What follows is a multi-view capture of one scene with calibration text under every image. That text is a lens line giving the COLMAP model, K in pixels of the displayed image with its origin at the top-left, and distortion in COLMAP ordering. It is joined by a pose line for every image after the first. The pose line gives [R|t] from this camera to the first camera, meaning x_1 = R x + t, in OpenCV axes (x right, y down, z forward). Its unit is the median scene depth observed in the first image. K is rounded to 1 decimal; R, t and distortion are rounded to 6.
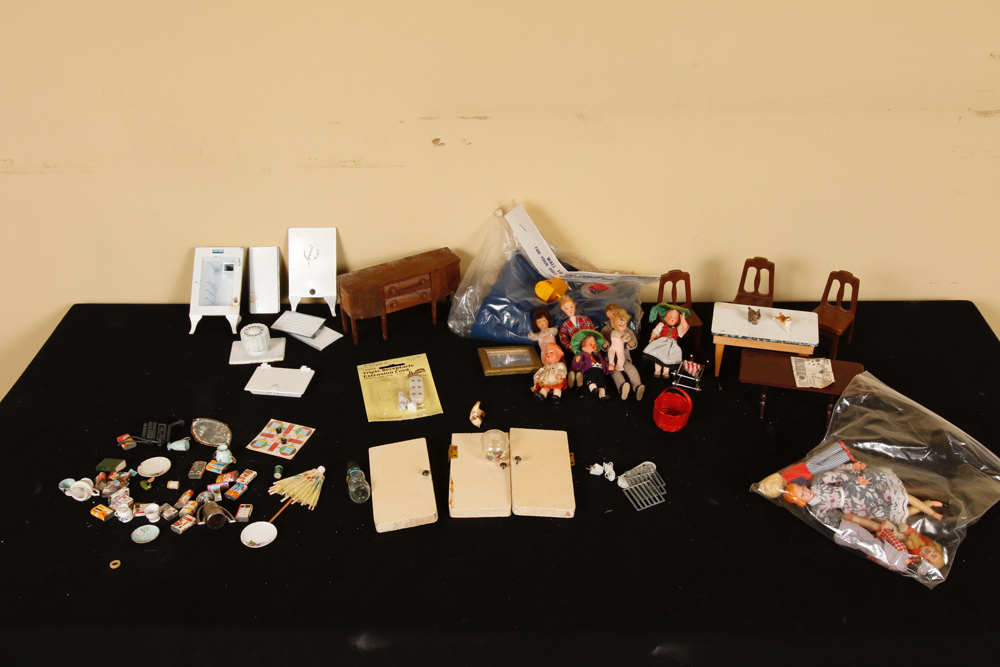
lens RADIAL K [[1011.7, 0, 503.6], [0, 1011.7, 327.9], [0, 0, 1]] dist [-0.015760, 0.000000]
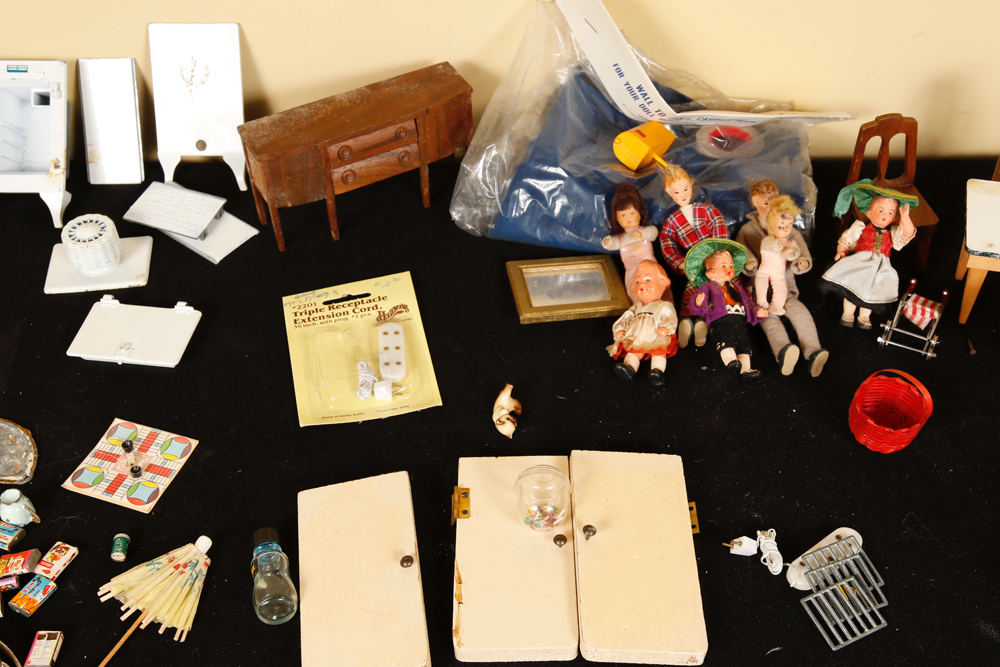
lens RADIAL K [[1274.6, 0, 505.5], [0, 1274.6, 332.1], [0, 0, 1]] dist [0.046813, 0.000000]
pose [[0.999790, -0.000504, -0.020481, -0.013385], [0.004625, 0.979435, 0.201708, -0.087827], [0.019959, -0.201761, 0.979232, 0.362849]]
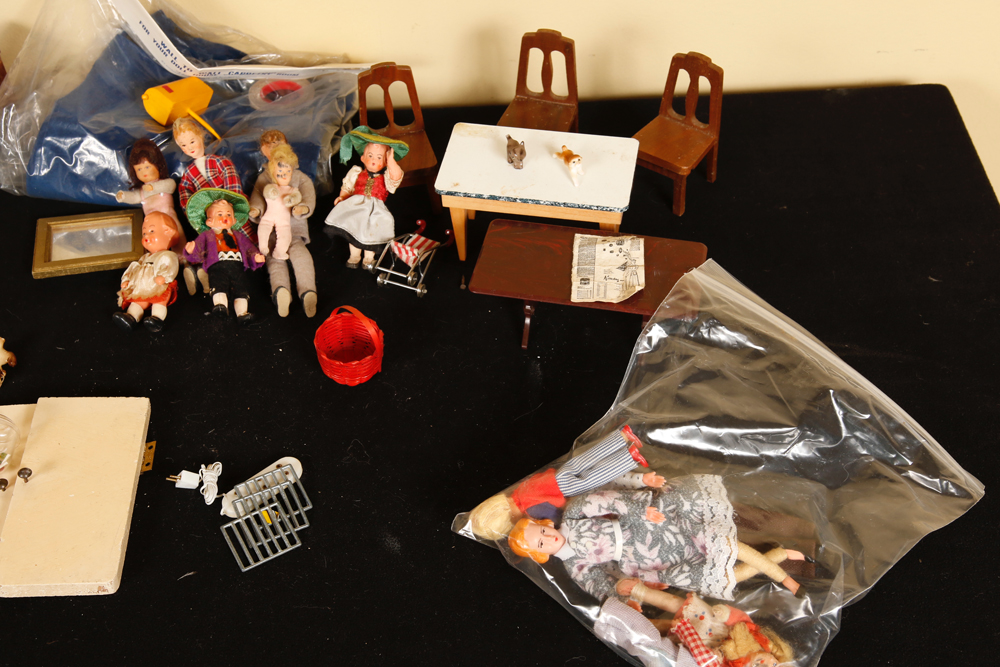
lens RADIAL K [[1274.6, 0, 503.6], [0, 1274.6, 327.8], [0, 0, 1]] dist [0.046813, 0.000000]
pose [[0.998556, -0.045004, 0.029328, 0.223743], [0.037236, 0.973428, 0.225944, -0.077173], [-0.038718, -0.224525, 0.973699, 0.330866]]
